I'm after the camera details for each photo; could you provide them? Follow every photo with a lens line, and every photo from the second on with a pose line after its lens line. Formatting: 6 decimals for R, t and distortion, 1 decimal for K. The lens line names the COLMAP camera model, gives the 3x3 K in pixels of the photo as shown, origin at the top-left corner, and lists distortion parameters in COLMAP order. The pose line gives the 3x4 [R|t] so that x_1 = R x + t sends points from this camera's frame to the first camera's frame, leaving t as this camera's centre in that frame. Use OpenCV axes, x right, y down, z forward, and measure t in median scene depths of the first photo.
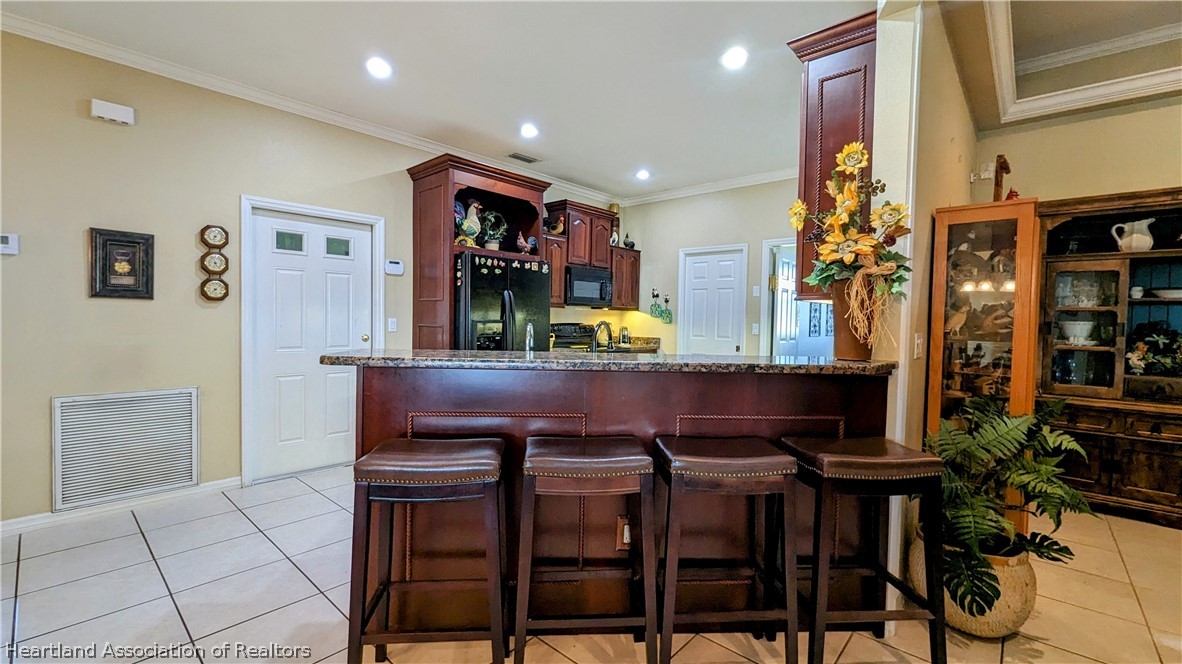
lens RADIAL K [[492.4, 0, 589.0], [0, 492.4, 331.3], [0, 0, 1]] dist [0.002750, -0.000115]
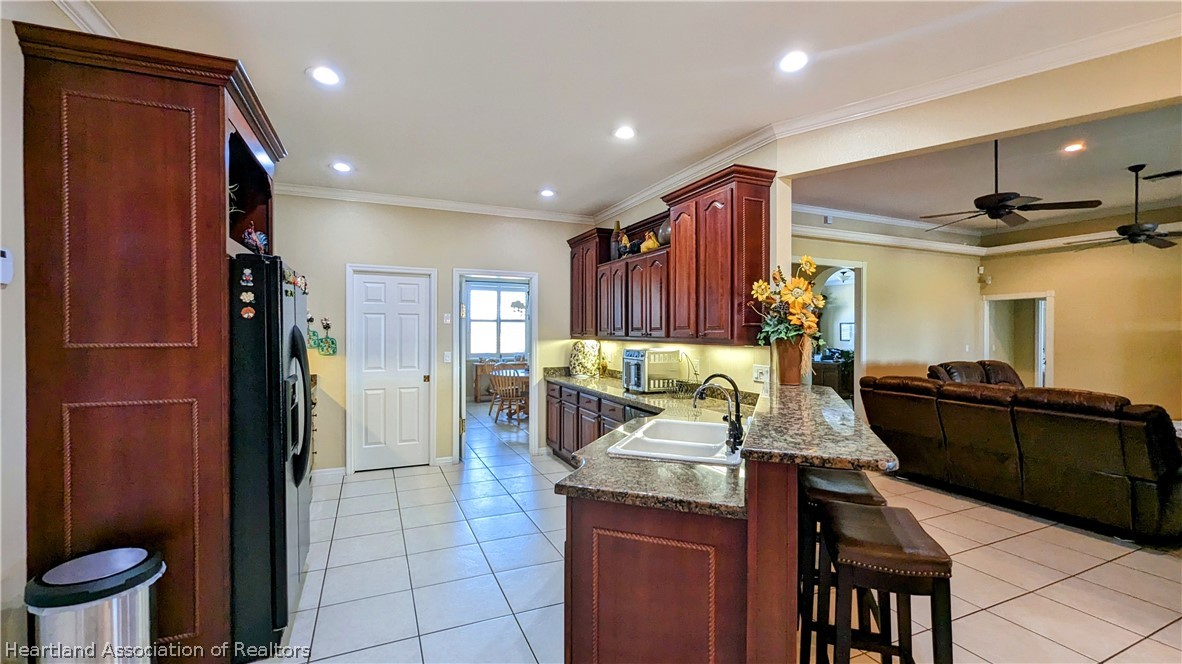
lens RADIAL K [[492.4, 0, 589.6], [0, 492.4, 332.8], [0, 0, 1]] dist [0.002750, -0.000115]
pose [[0.411157, -0.020034, 0.911345, -0.416414], [0.029432, 0.999529, 0.008694, -0.050243], [-0.911089, 0.023248, 0.411552, 0.316053]]
